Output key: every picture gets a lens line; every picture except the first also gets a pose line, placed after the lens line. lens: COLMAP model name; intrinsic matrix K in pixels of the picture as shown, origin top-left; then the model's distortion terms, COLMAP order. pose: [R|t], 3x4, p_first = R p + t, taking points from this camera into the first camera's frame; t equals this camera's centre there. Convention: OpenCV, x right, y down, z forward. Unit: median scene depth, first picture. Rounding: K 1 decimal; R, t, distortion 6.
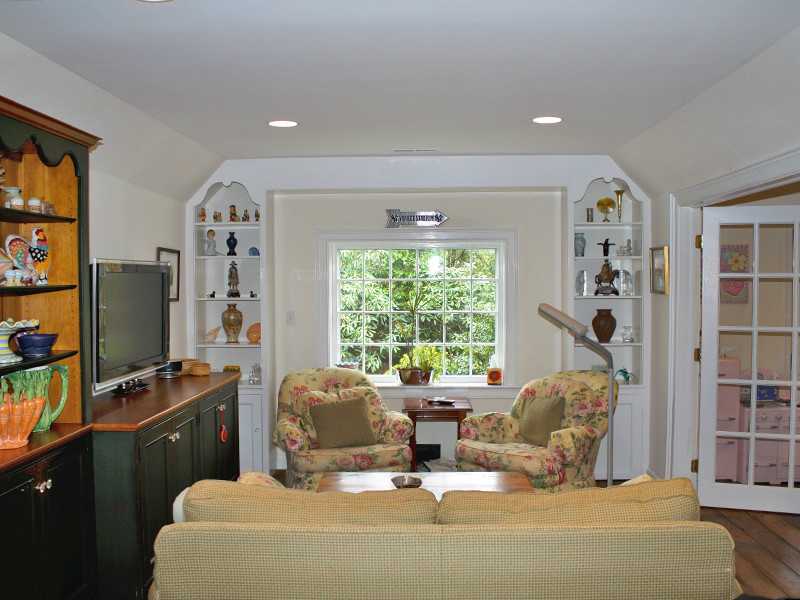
lens RADIAL K [[794.3, 0, 400.0], [0, 794.3, 300.0], [0, 0, 1]] dist [-0.095847, -0.006055]
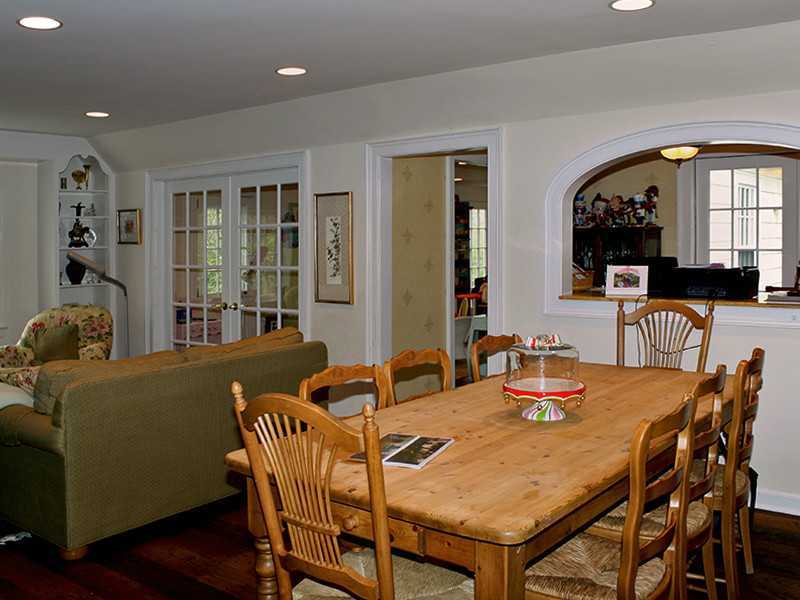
lens RADIAL K [[794.3, 0, 400.0], [0, 794.3, 300.0], [0, 0, 1]] dist [-0.095847, -0.006055]
pose [[0.553862, -0.056870, 0.830664, -0.510802], [0.028977, 0.998377, 0.049031, 0.033157], [-0.832104, -0.003087, 0.554611, -0.135574]]
